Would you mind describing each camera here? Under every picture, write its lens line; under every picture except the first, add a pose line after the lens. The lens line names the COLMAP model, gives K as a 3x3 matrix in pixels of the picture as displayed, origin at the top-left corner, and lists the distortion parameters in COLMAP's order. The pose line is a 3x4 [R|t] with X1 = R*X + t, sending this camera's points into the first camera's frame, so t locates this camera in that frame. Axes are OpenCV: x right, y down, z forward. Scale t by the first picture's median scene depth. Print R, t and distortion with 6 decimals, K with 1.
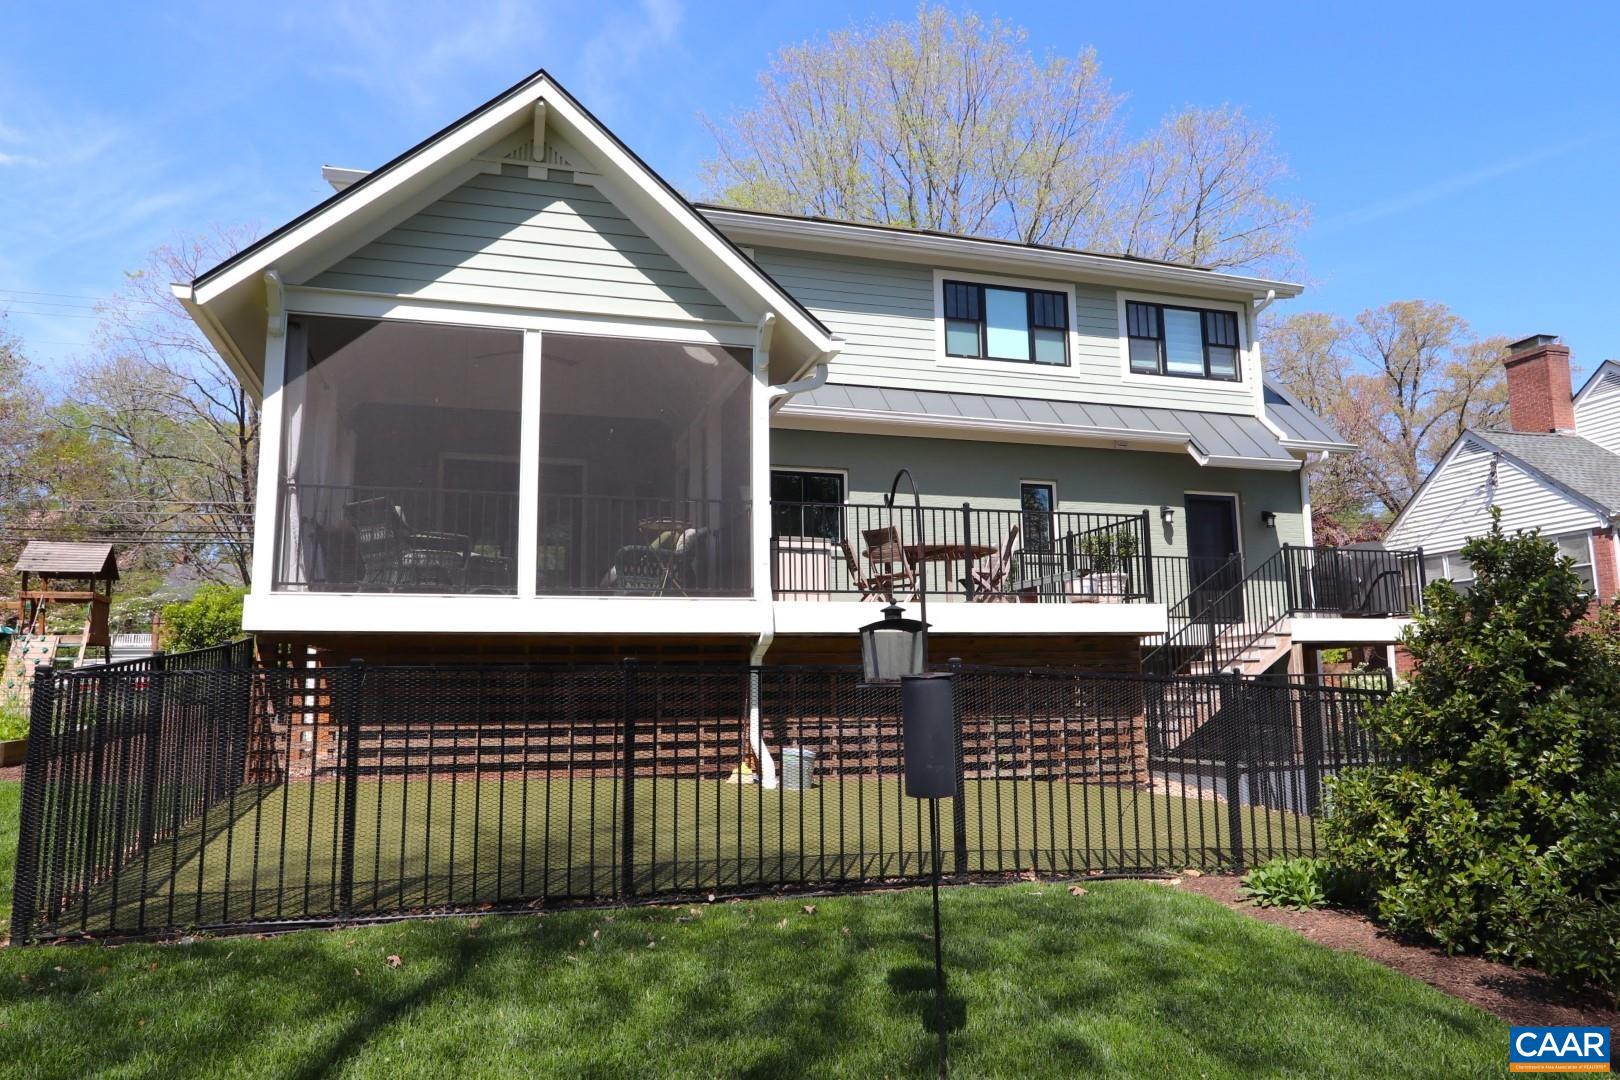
lens RADIAL K [[1087.7, 0, 810.9], [0, 1087.7, 544.0], [0, 0, 1]] dist [-0.014776, 0.008251]
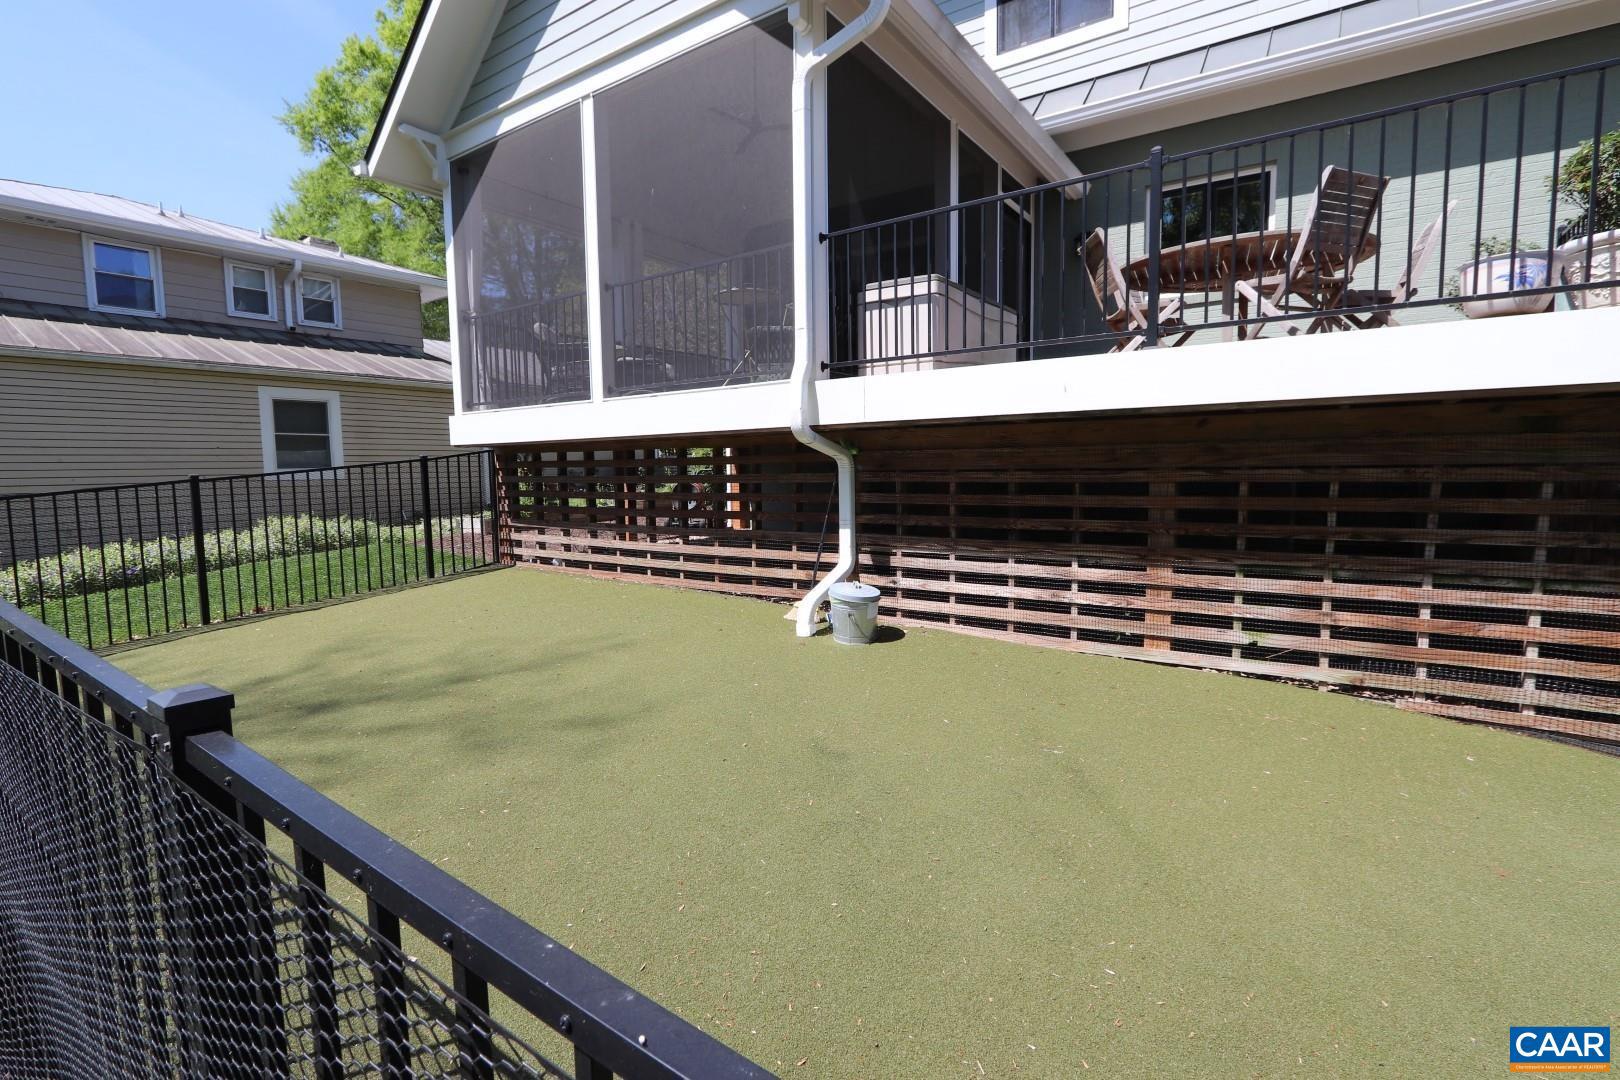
lens RADIAL K [[751.1, 0, 804.3], [0, 751.1, 542.4], [0, 0, 1]] dist [-0.016928, 0.001016]
pose [[0.620590, 0.082342, -0.779800, 0.299684], [0.113982, 0.974436, 0.193605, 0.050439], [0.775807, -0.209032, 0.595340, 0.580609]]
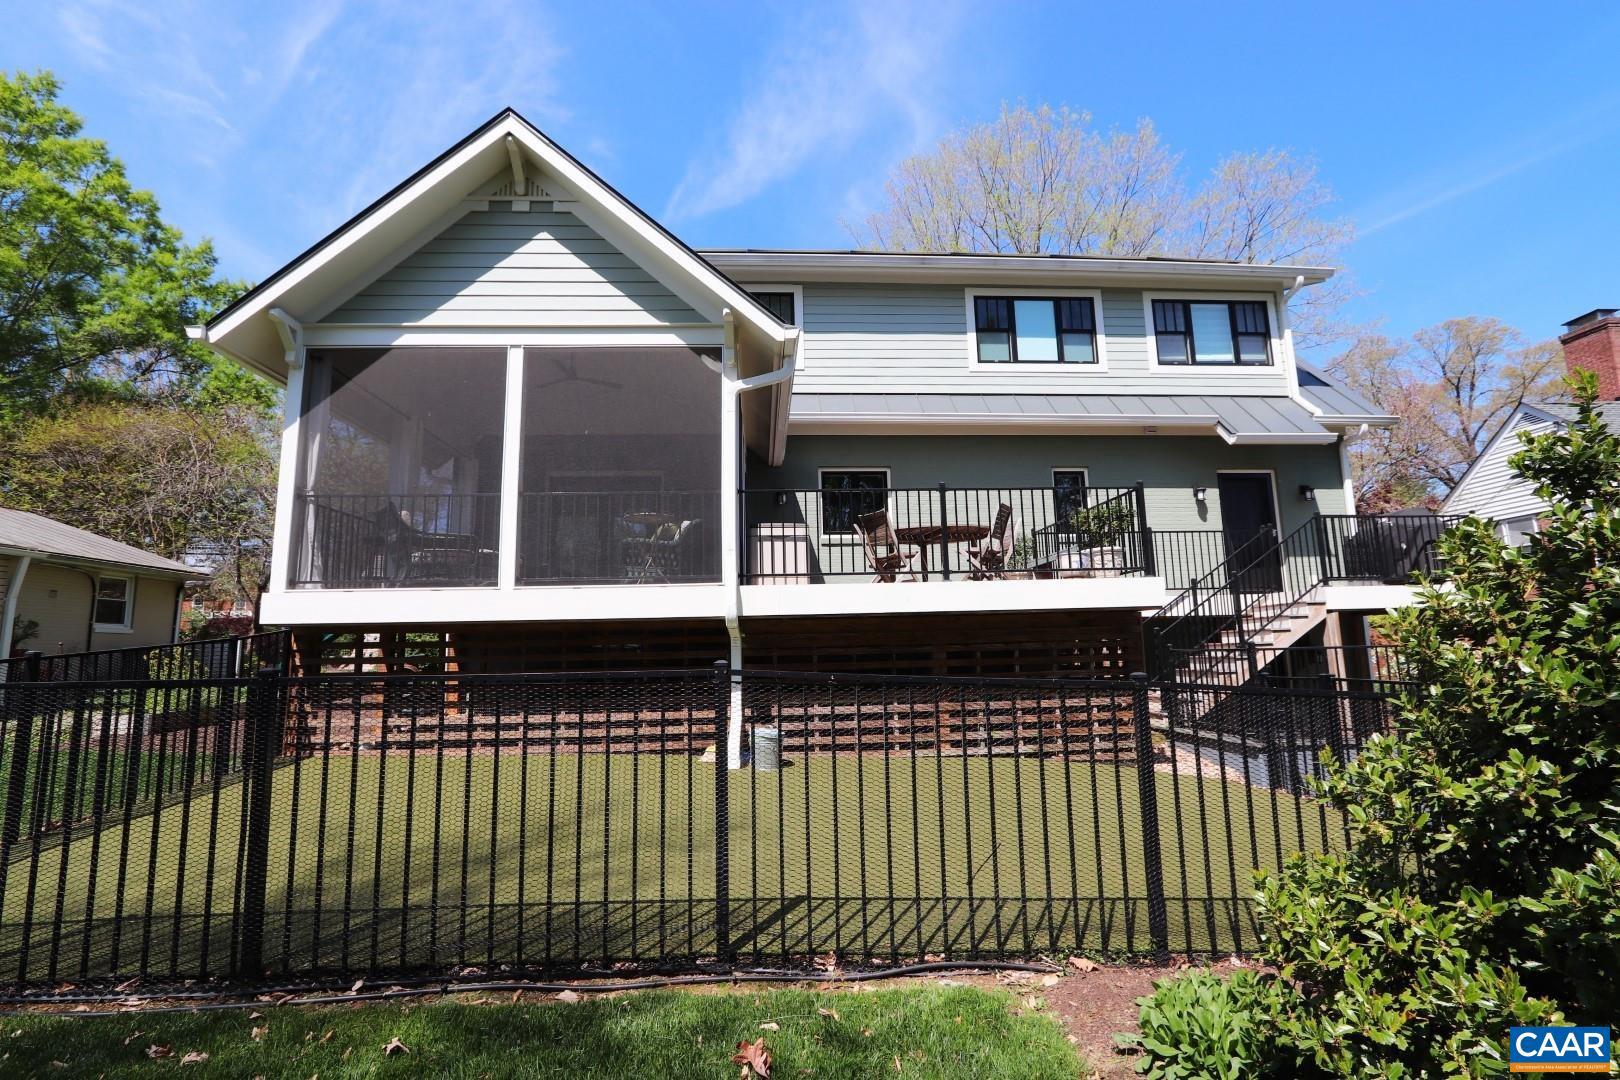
lens RADIAL K [[751.1, 0, 811.6], [0, 751.1, 542.7], [0, 0, 1]] dist [-0.016928, 0.001016]
pose [[0.973983, -0.039432, -0.223165, 0.164491], [0.039250, 0.999216, -0.005254, 0.015209], [0.223198, -0.003641, 0.974766, 0.270974]]
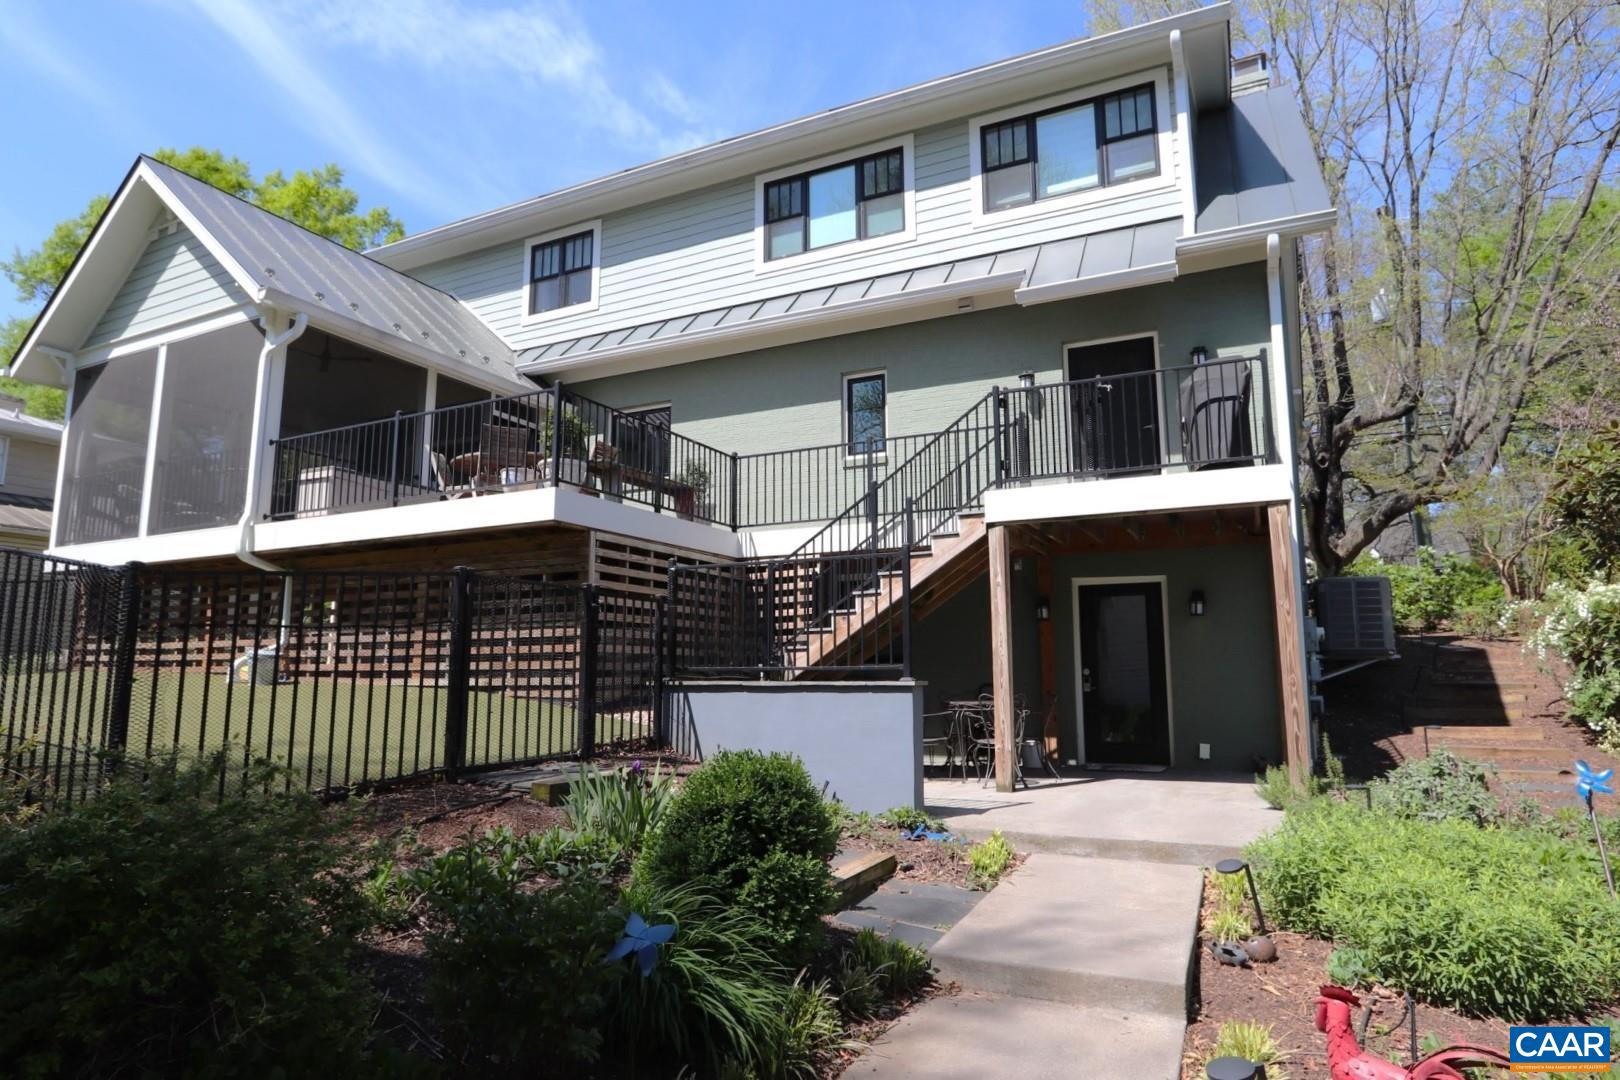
lens RADIAL K [[936.4, 0, 808.1], [0, 936.4, 533.4], [0, 0, 1]] dist [-0.019503, 0.007036]
pose [[0.725869, -0.092917, -0.681528, 0.920306], [0.087814, 0.995244, -0.042161, 0.133145], [0.682205, -0.029245, 0.730576, 0.575710]]
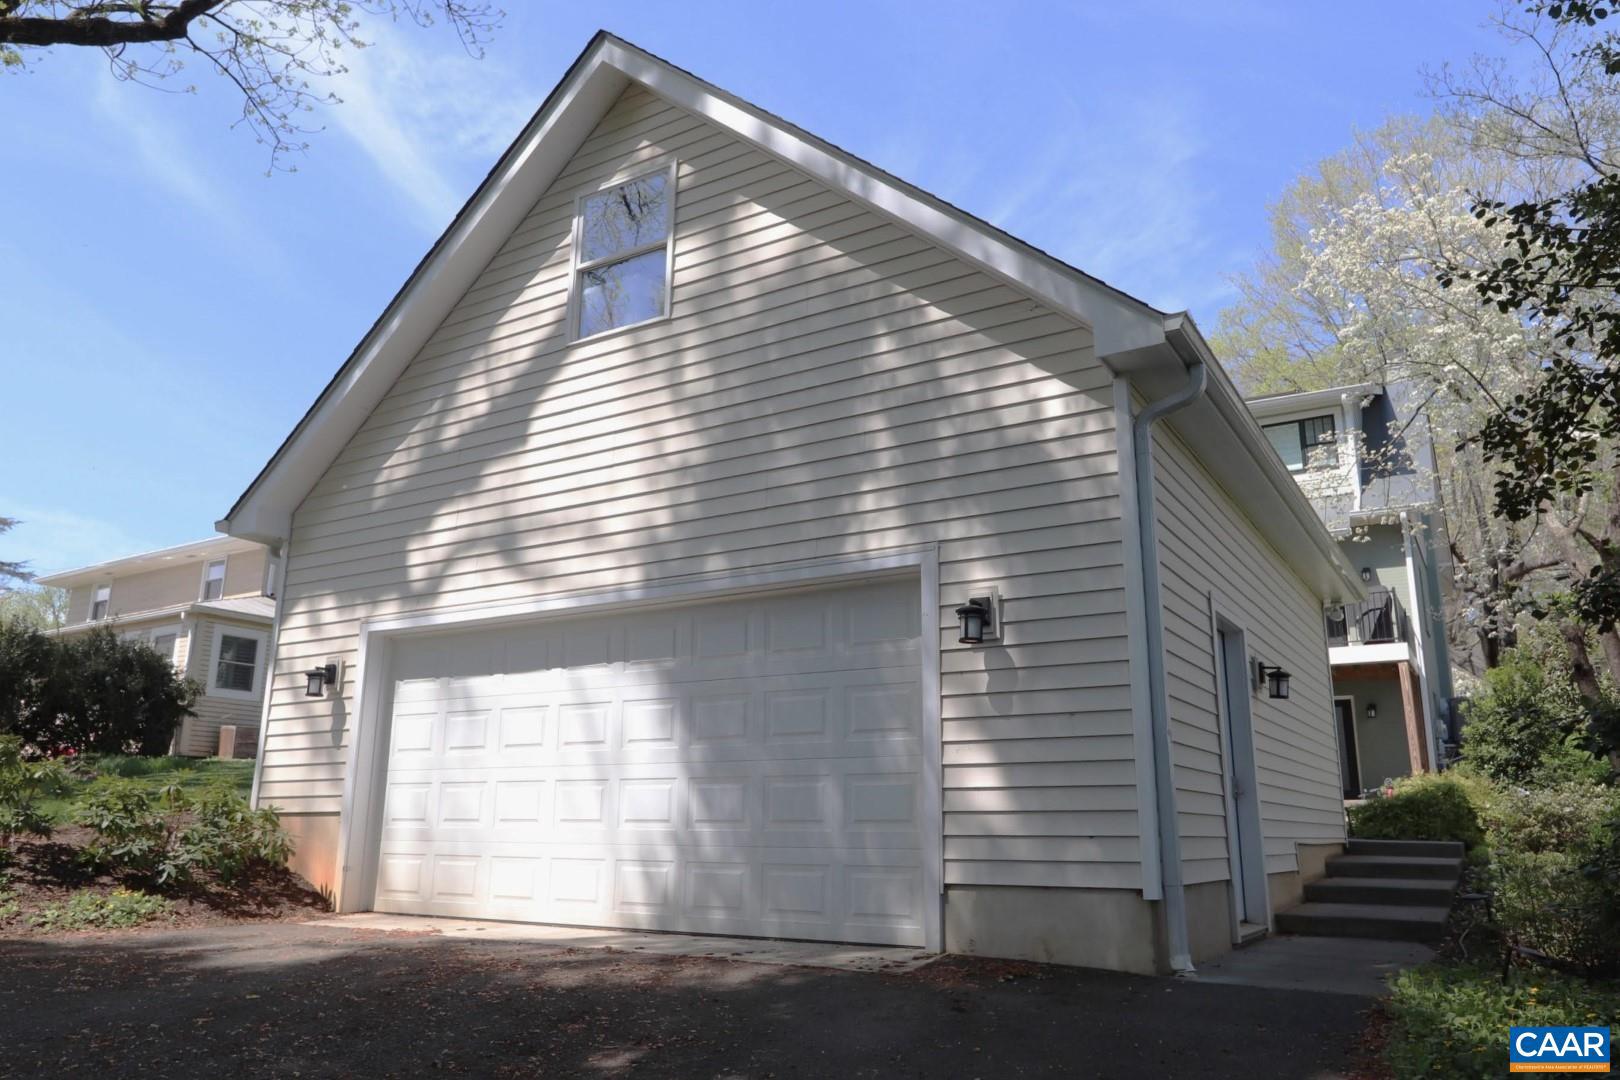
lens RADIAL K [[1144.3, 0, 823.5], [0, 1144.3, 528.3], [0, 0, 1]] dist [0.002881, 0.000890]
pose [[0.663990, -0.168109, -0.728599, 1.412760], [0.093506, 0.985419, -0.142150, 0.079303], [0.741872, 0.026258, 0.670028, -0.496289]]
